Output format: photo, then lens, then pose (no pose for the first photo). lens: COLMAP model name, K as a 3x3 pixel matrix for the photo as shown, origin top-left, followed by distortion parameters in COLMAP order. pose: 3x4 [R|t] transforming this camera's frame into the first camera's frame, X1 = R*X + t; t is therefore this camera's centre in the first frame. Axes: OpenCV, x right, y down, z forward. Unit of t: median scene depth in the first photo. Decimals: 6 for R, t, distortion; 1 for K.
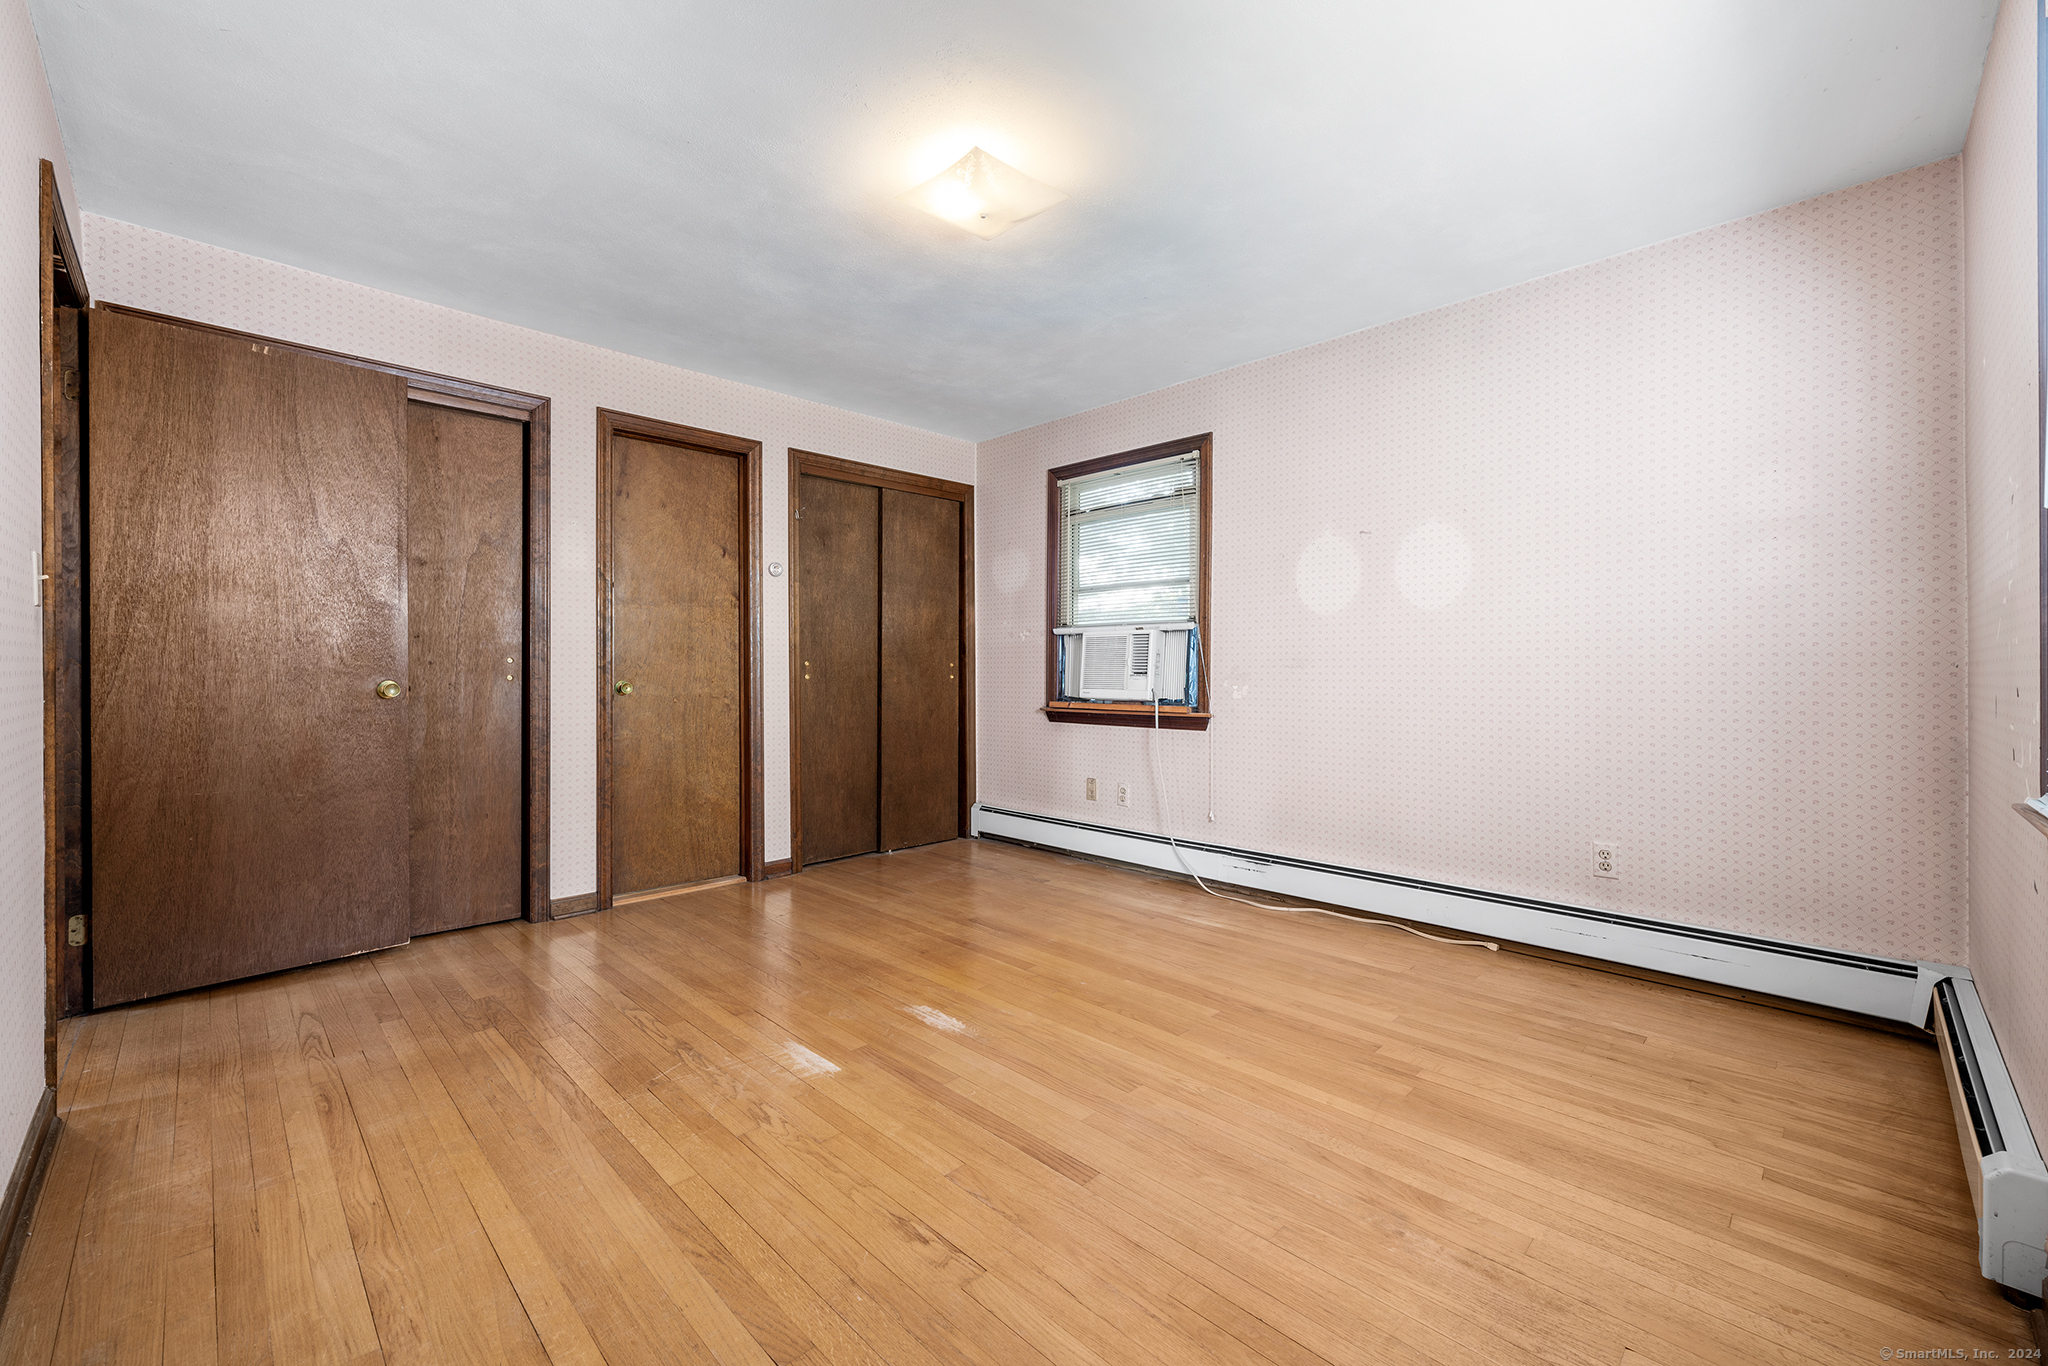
lens RADIAL K [[823.0, 0, 1019.3], [0, 823.0, 680.3], [0, 0, 1]] dist [-0.000171, -0.000059]
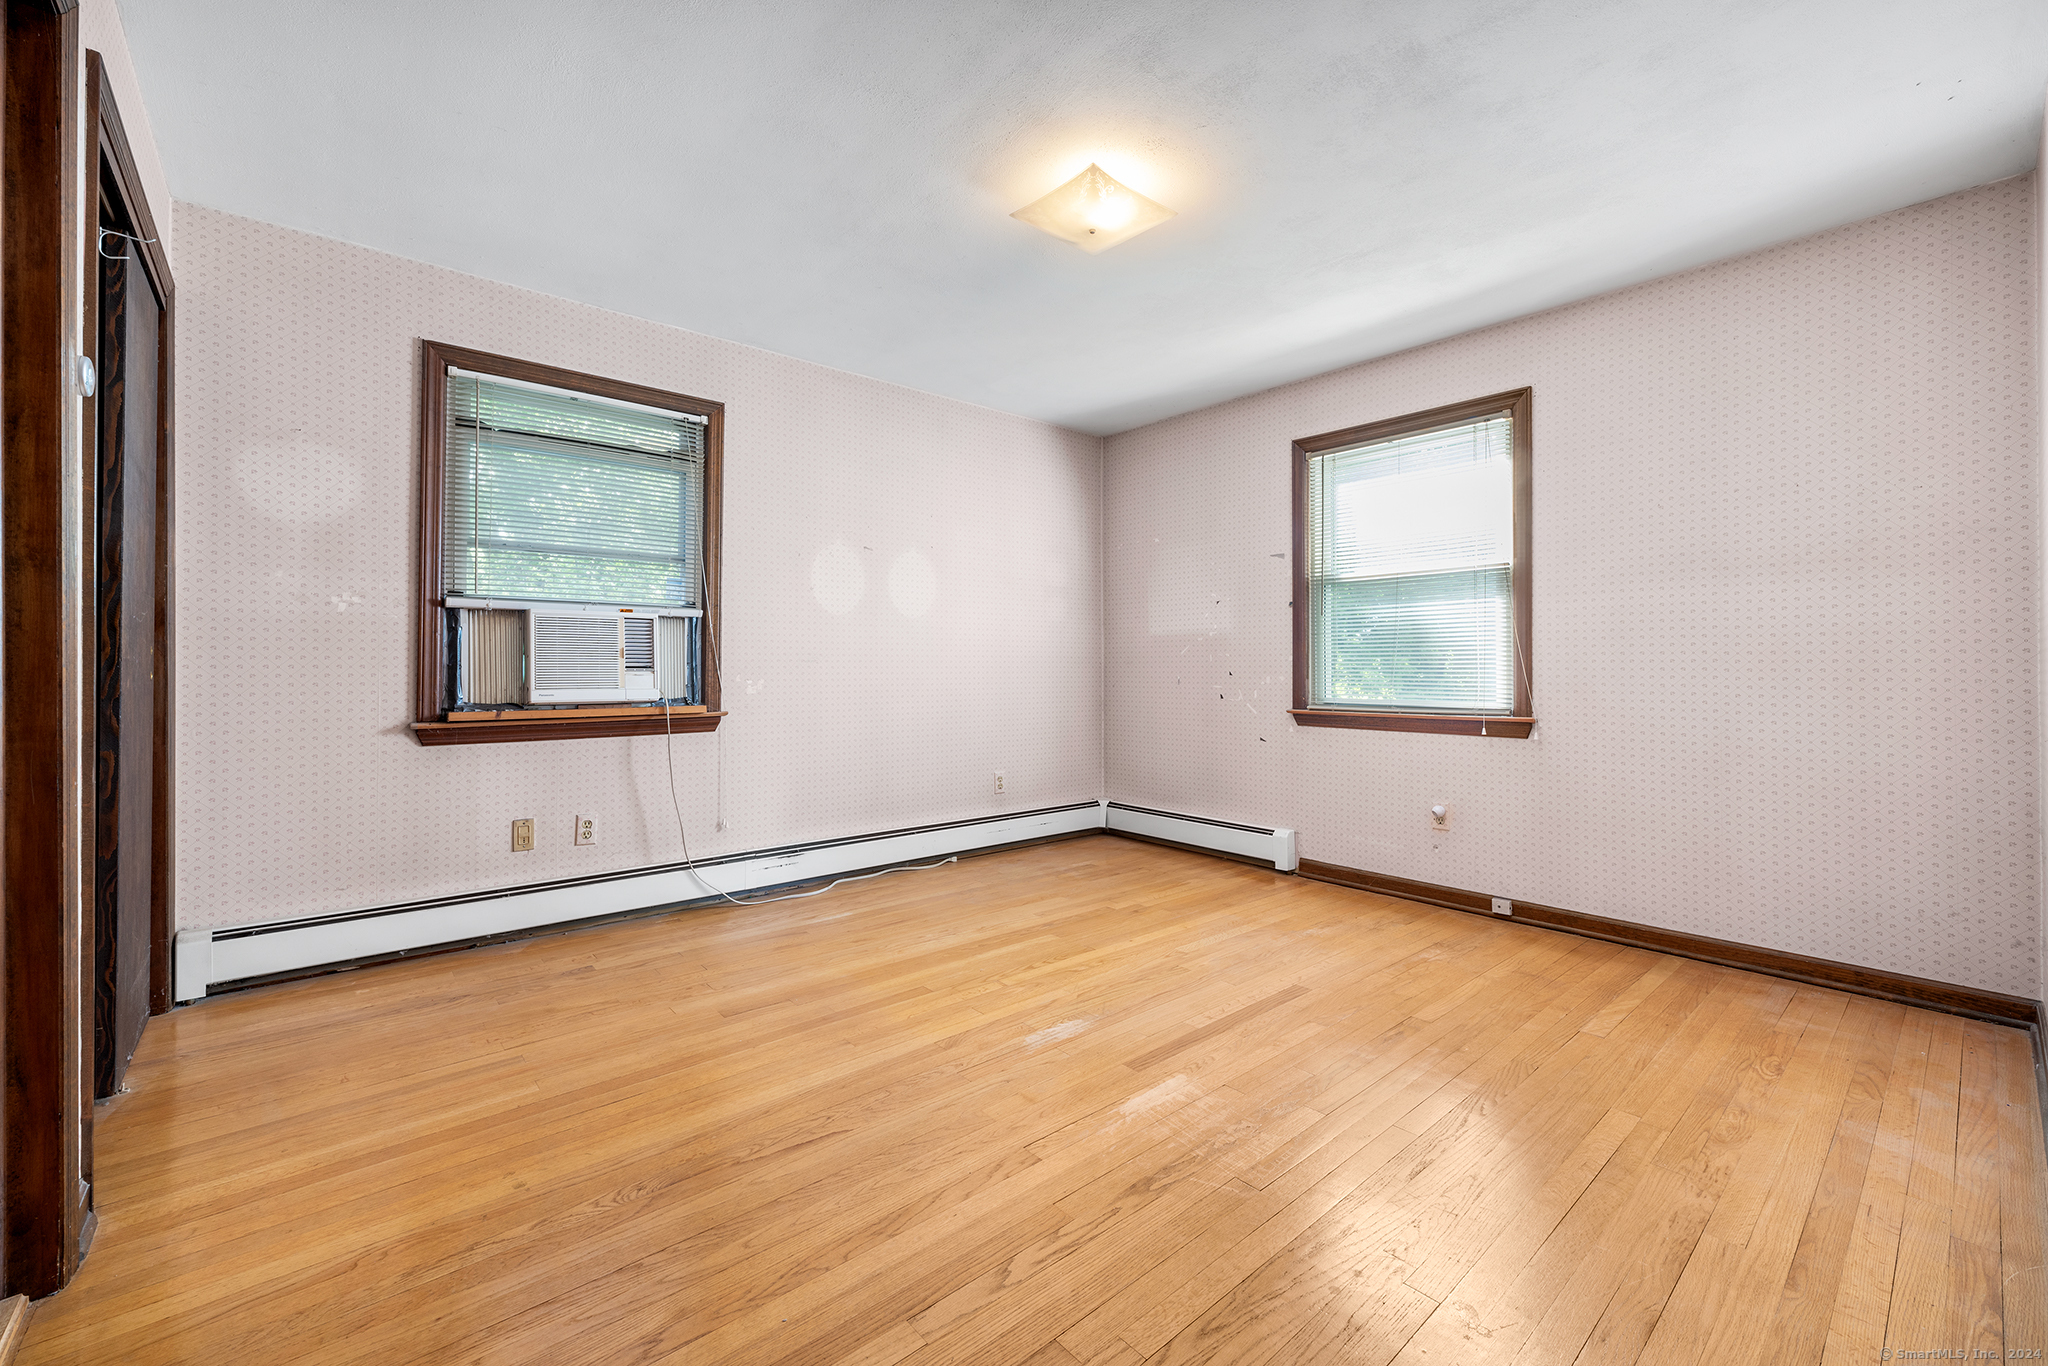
lens RADIAL K [[823.0, 0, 1019.3], [0, 823.0, 680.3], [0, 0, 1]] dist [-0.000171, -0.000059]
pose [[0.080127, -0.016909, 0.996641, -0.639553], [0.009518, 0.999824, 0.016198, -0.006050], [-0.996739, 0.008188, 0.080274, 0.593483]]
